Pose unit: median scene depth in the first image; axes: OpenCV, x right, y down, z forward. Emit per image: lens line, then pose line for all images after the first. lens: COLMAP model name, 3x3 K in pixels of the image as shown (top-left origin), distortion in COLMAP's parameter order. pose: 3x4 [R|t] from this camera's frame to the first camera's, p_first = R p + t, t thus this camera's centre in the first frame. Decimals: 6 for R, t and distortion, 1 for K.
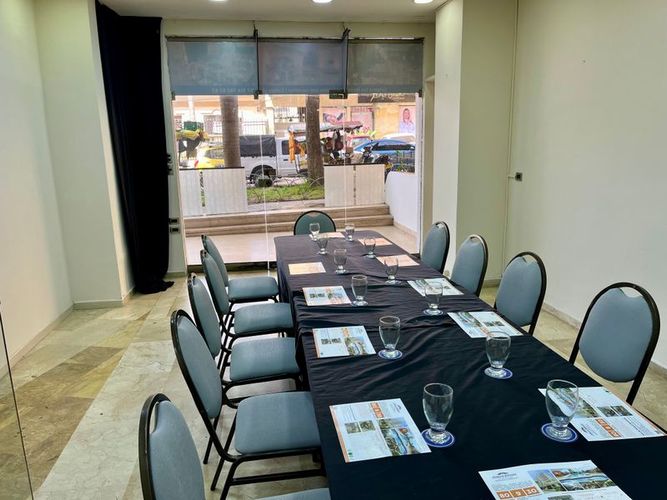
lens RADIAL K [[496.2, 0, 338.3], [0, 496.2, 250.4], [0, 0, 1]] dist [0.035718, -0.020697]
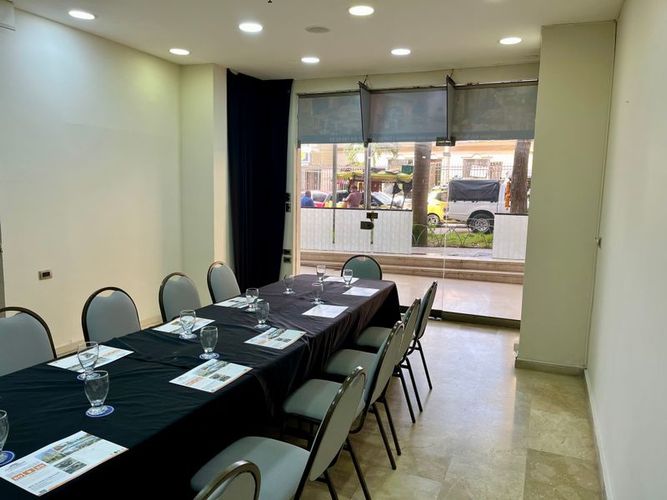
lens RADIAL K [[496.2, 0, 338.9], [0, 496.2, 254.6], [0, 0, 1]] dist [0.035718, -0.020697]
pose [[0.851897, 0.111206, -0.511766, 0.353761], [-0.148923, 0.988293, -0.033146, -0.033553], [0.502089, 0.104451, 0.858485, 0.088616]]
